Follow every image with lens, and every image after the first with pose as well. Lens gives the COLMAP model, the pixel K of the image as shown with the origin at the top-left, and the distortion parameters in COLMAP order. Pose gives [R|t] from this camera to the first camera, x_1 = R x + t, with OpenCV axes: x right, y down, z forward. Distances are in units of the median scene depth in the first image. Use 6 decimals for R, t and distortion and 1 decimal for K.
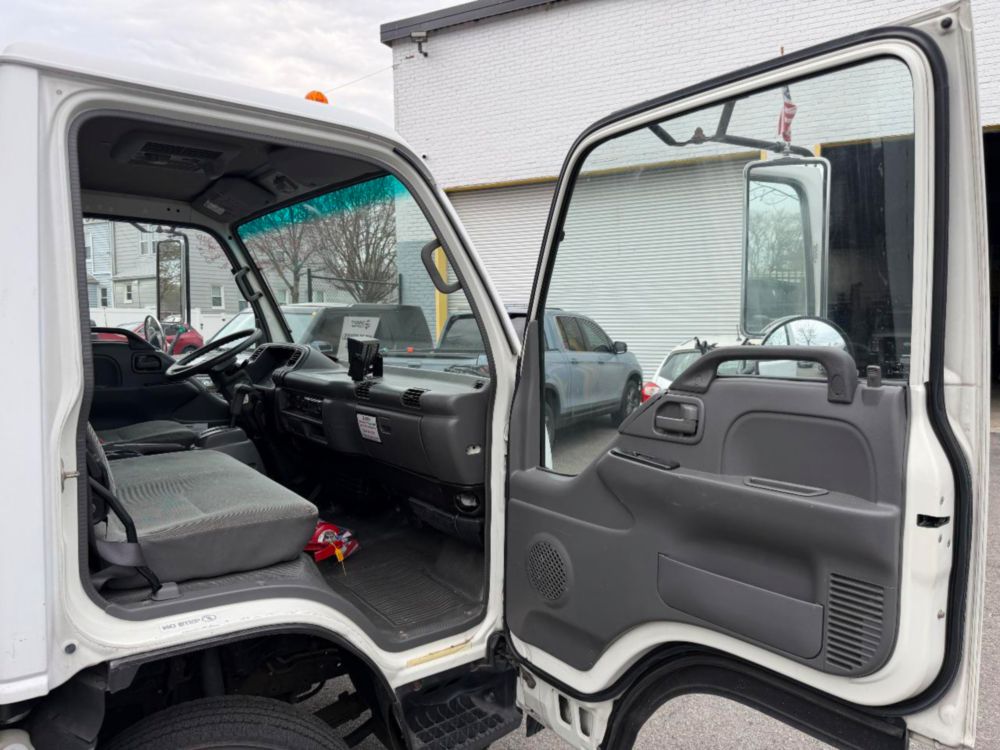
lens RADIAL K [[713.3, 0, 494.8], [0, 713.3, 383.4], [0, 0, 1]] dist [0.108082, -0.176535]
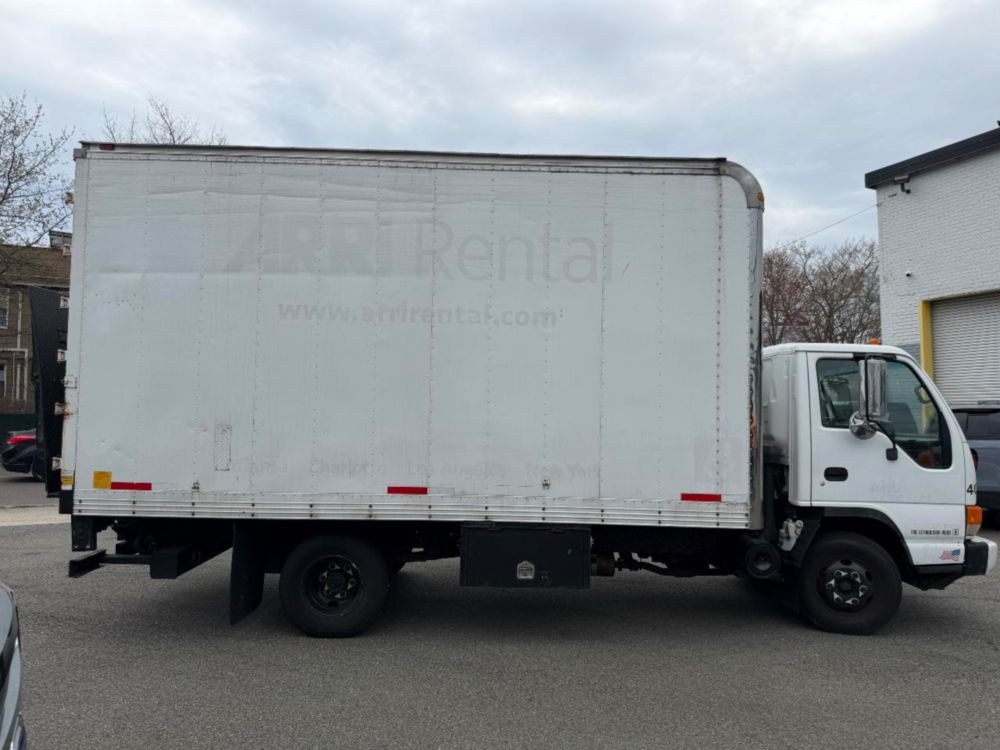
lens RADIAL K [[713.3, 0, 494.8], [0, 713.3, 383.4], [0, 0, 1]] dist [0.108082, -0.176535]
pose [[0.816787, -0.027897, -0.576264, 0.026212], [-0.048982, 0.991871, -0.117442, 0.028453], [0.574856, 0.124152, 0.808781, -0.308213]]
